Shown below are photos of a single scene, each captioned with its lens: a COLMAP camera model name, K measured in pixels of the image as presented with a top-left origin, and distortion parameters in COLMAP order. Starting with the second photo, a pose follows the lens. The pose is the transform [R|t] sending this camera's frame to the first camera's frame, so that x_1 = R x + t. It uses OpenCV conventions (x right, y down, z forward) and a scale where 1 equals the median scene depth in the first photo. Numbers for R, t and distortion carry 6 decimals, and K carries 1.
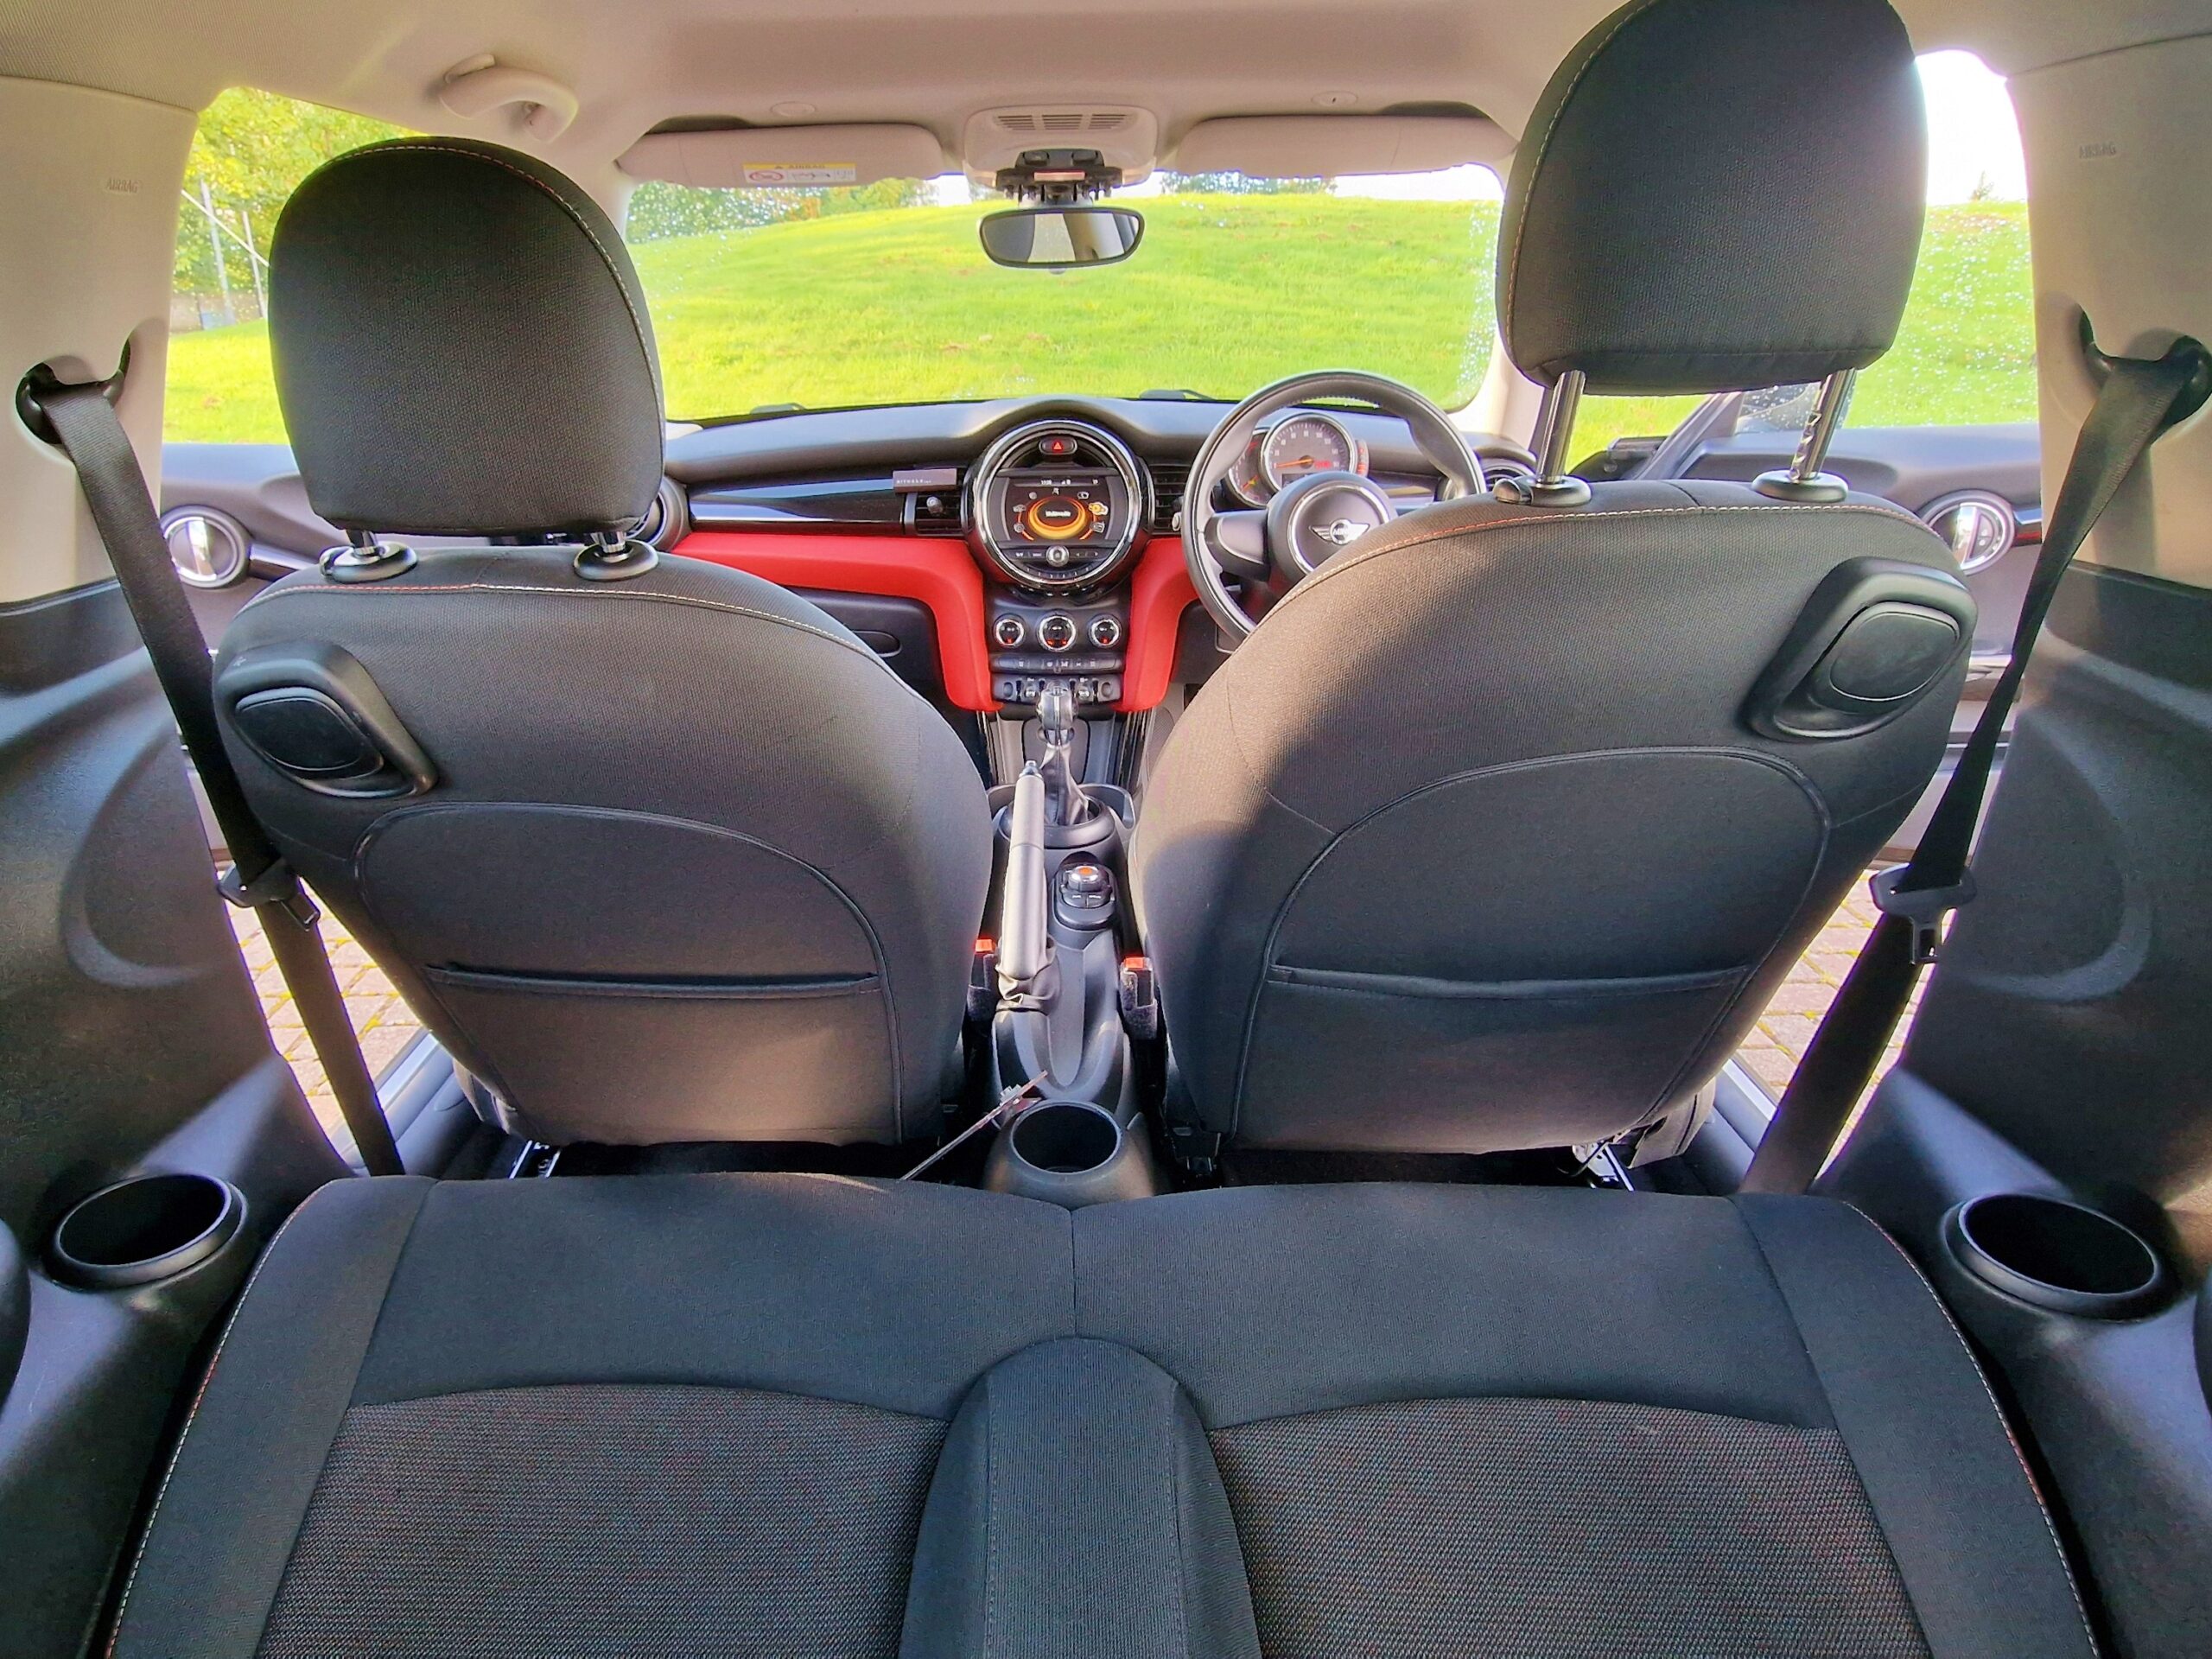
lens RADIAL K [[1217.7, 0, 1006.6], [0, 1217.7, 818.9], [0, 0, 1]] dist [0.003035, -0.002742]
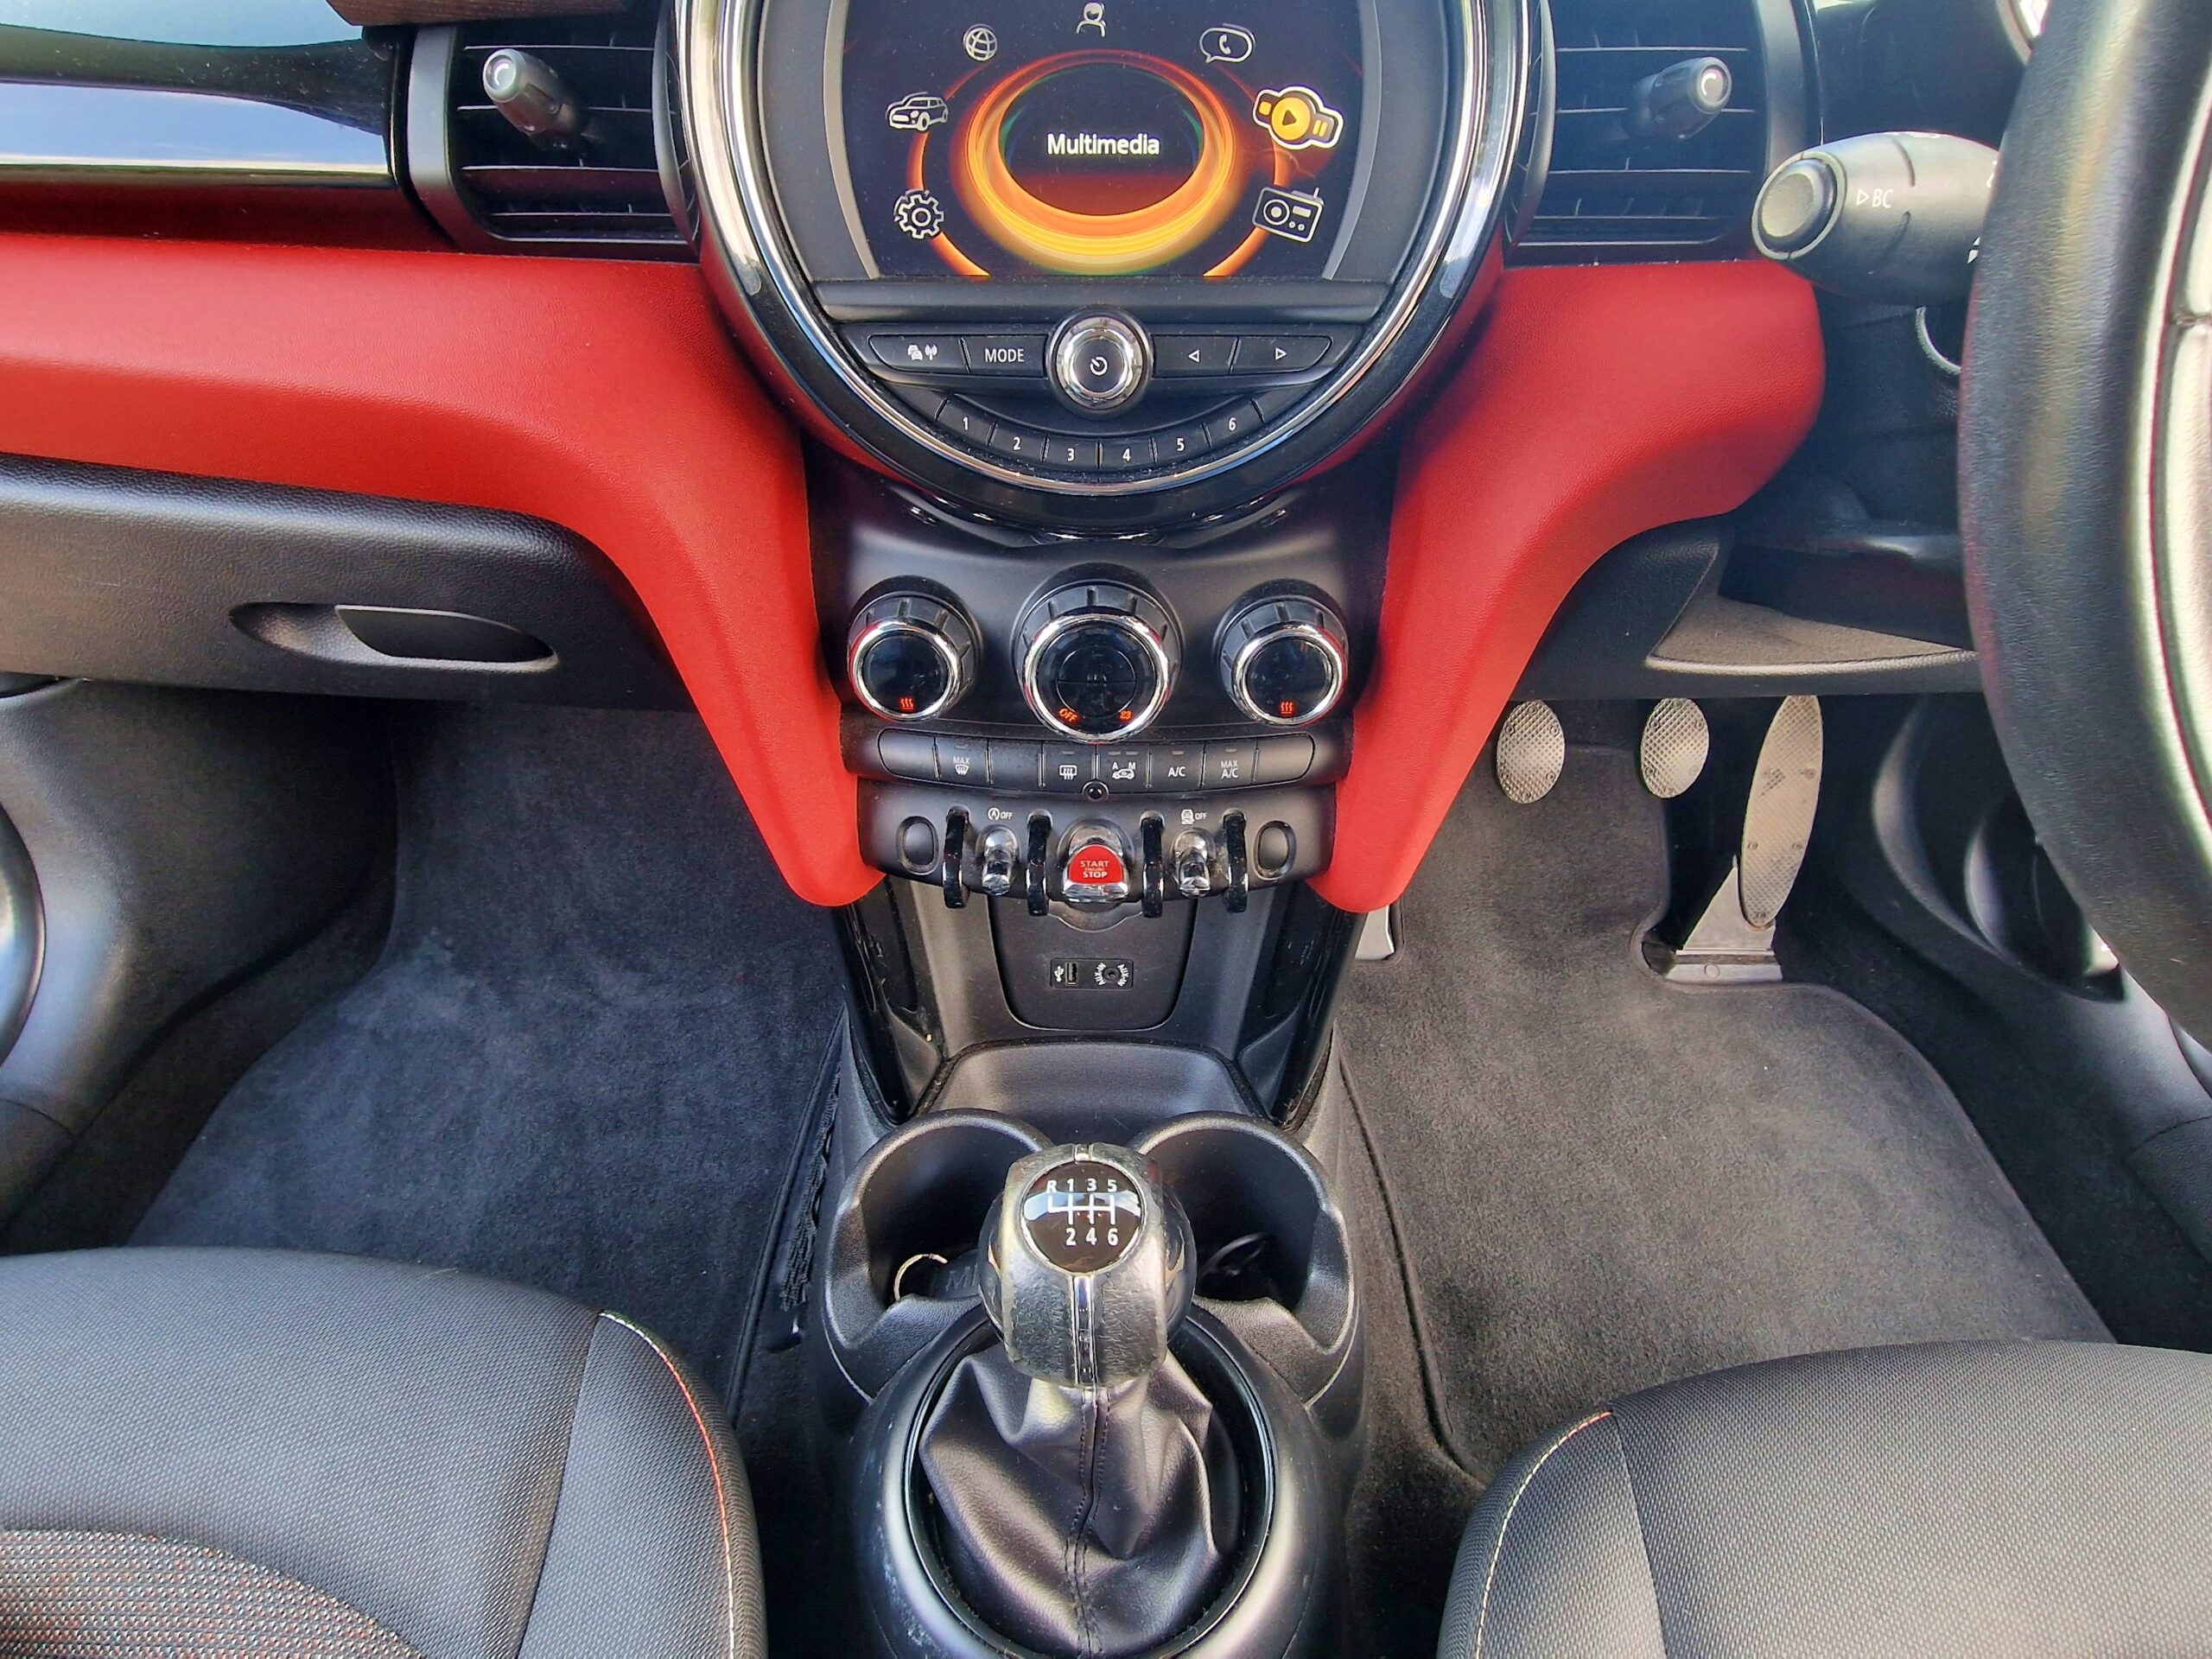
lens RADIAL K [[1217.7, 0, 1076.6], [0, 1217.7, 807.3], [0, 0, 1]] dist [0.003035, -0.002742]
pose [[0.999822, 0.000934, 0.018832, 0.032471], [-0.005634, 0.967946, 0.251095, -0.185490], [-0.017994, -0.251157, 0.967779, 0.740679]]
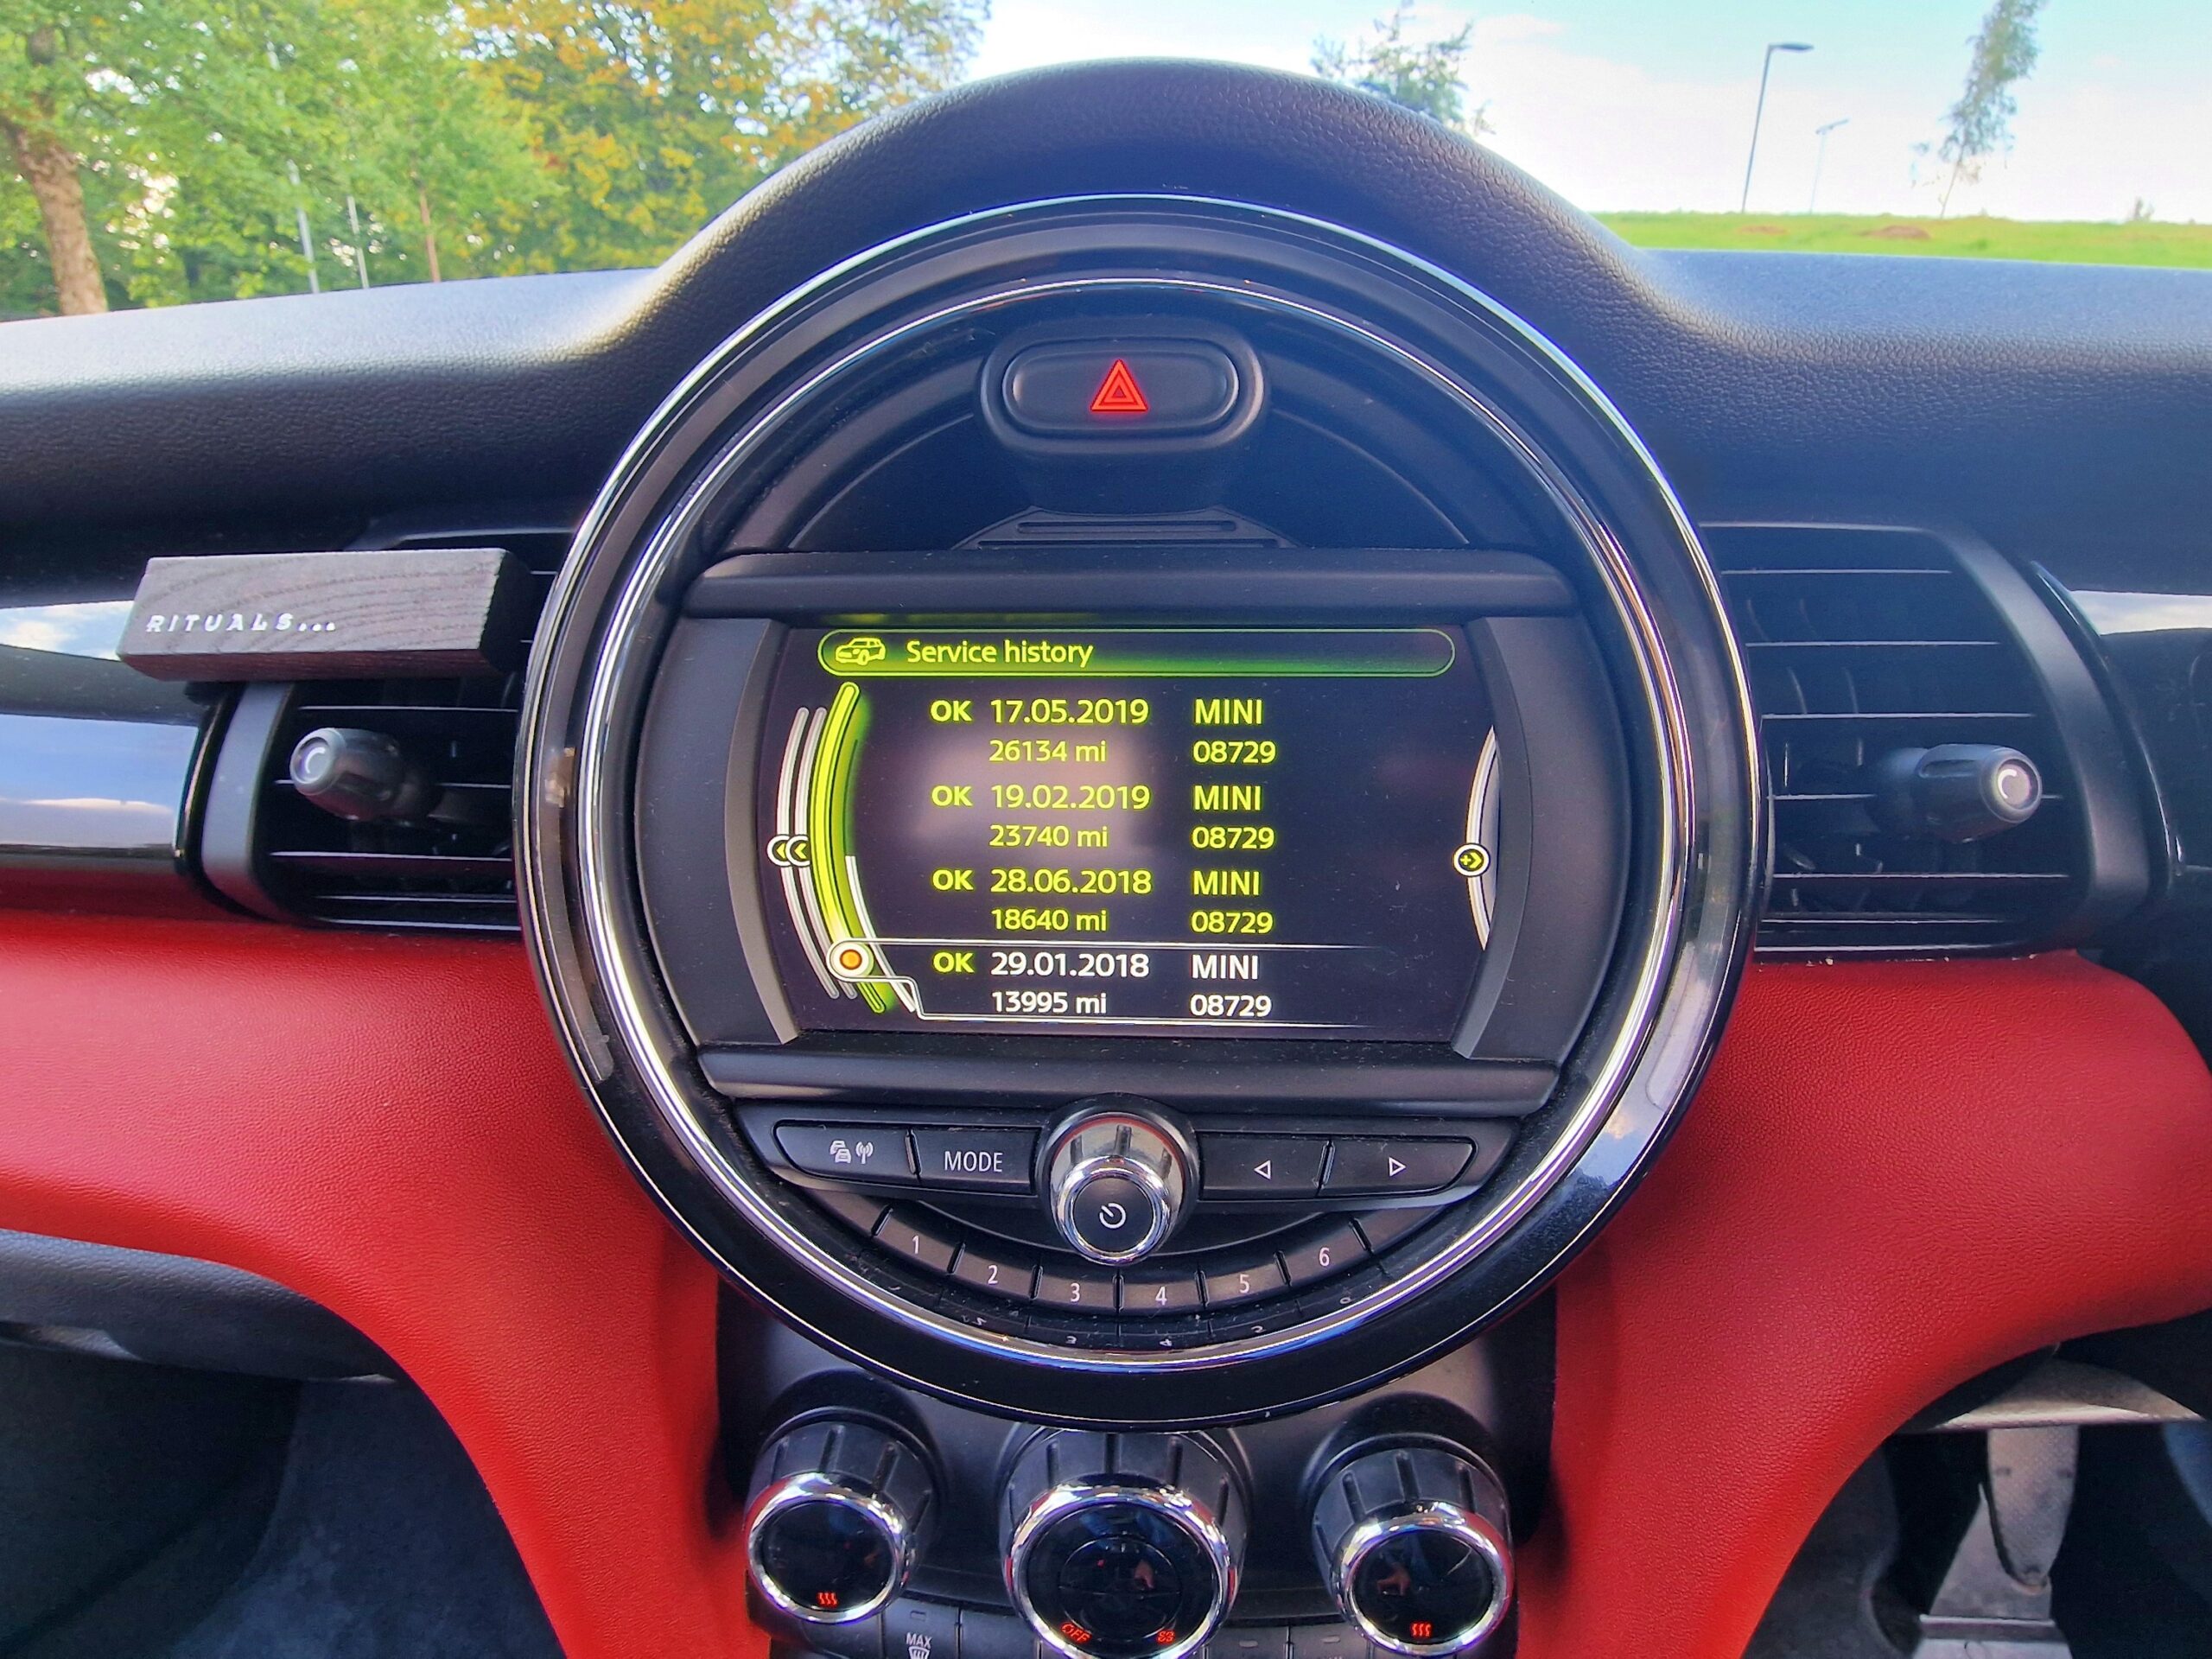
lens RADIAL K [[1217.7, 0, 1081.2], [0, 1217.7, 804.9], [0, 0, 1]] dist [0.003035, -0.002742]
pose [[0.999434, 0.010480, -0.031956, 0.040043], [-0.011649, 0.999261, -0.036642, -0.242477], [0.031548, 0.036993, 0.998817, 0.822774]]
